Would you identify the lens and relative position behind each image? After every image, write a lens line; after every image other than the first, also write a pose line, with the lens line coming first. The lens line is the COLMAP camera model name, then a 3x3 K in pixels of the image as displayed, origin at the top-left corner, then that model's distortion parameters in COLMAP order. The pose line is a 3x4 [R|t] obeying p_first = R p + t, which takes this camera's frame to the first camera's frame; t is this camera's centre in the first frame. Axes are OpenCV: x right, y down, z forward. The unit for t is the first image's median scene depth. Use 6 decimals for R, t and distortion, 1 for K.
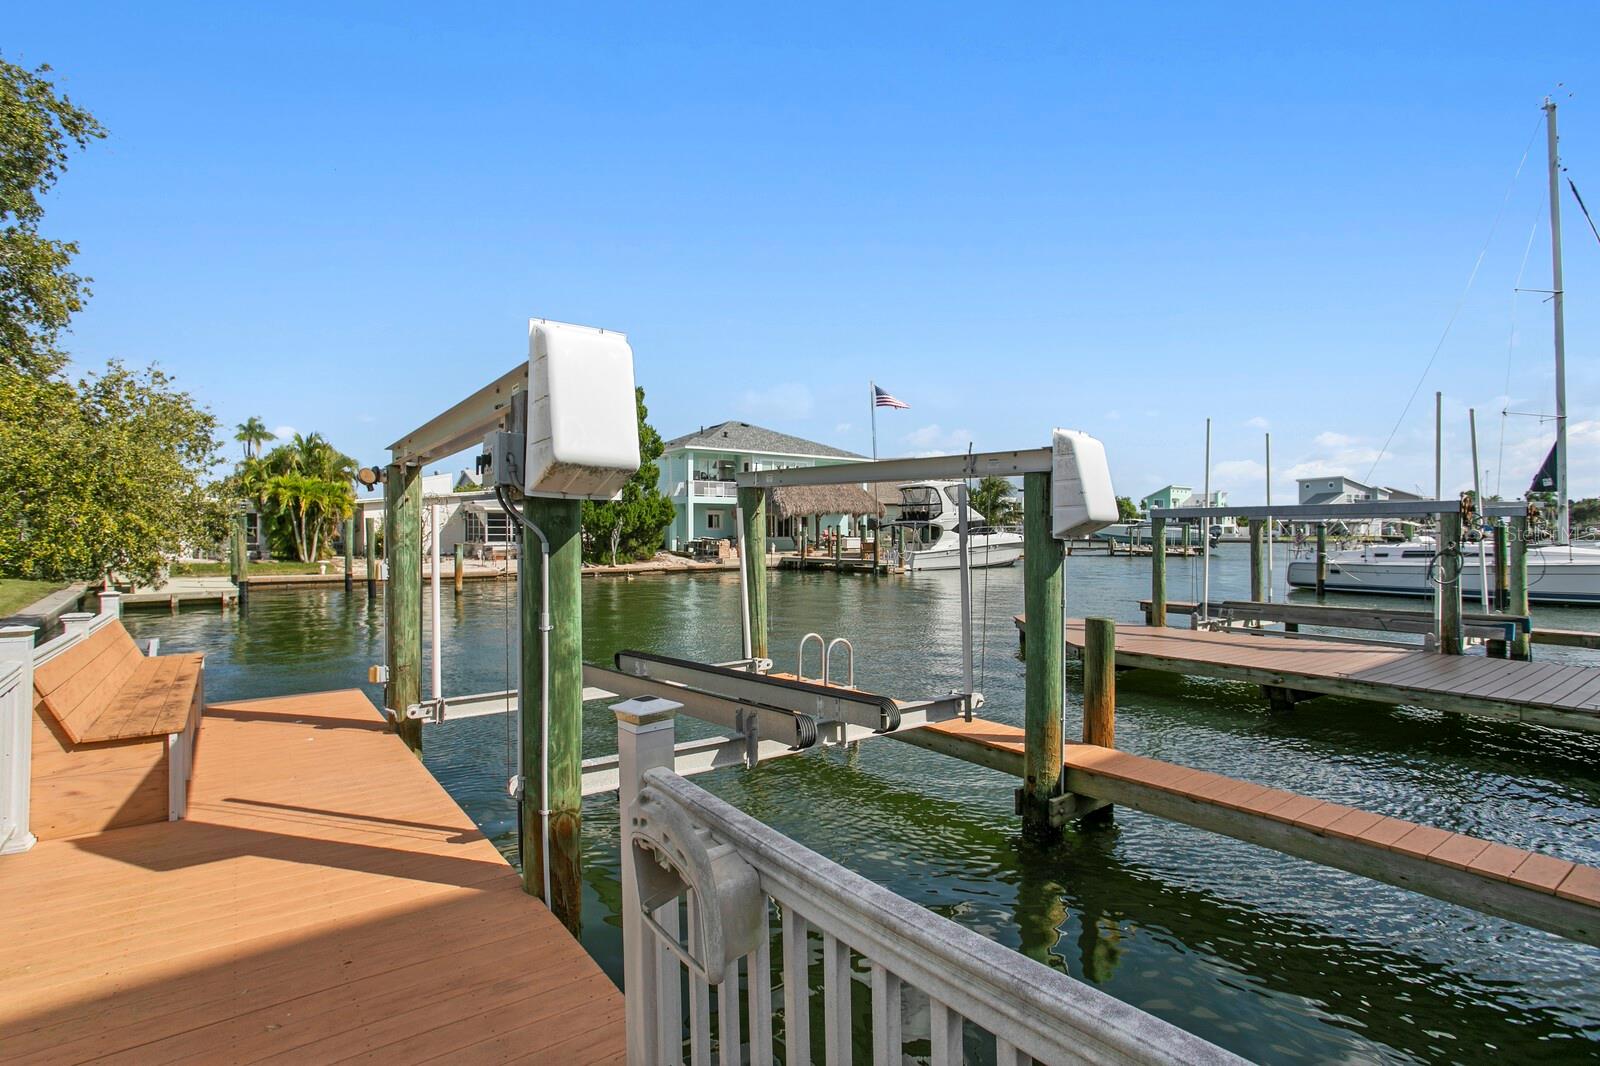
lens RADIAL K [[776.5, 0, 800.0], [0, 776.5, 533.0], [0, 0, 1]] dist [-0.001029, 0.017897]
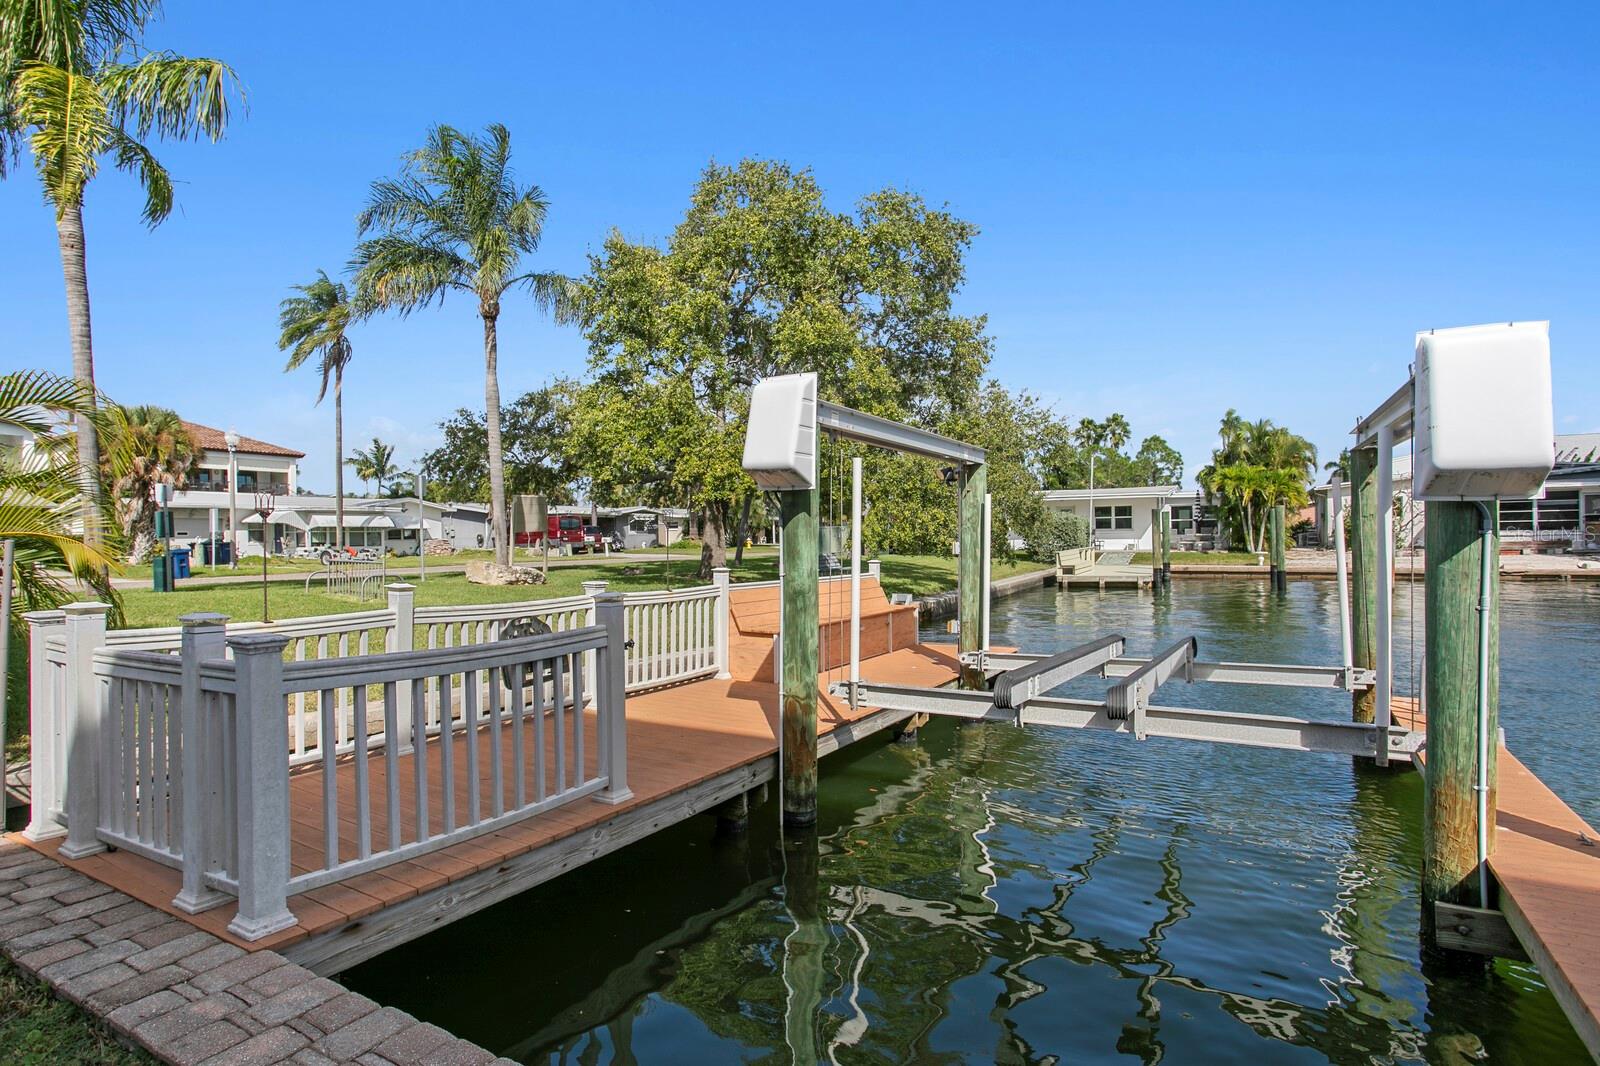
lens RADIAL K [[818.1, 0, 757.1], [0, 818.1, 543.0], [0, 0, 1]] dist [0.000070, 0.013829]
pose [[0.383872, 0.001856, -0.923384, 0.175121], [0.018667, 0.999778, 0.009769, 0.006641], [0.923198, -0.020987, 0.383752, 0.052886]]
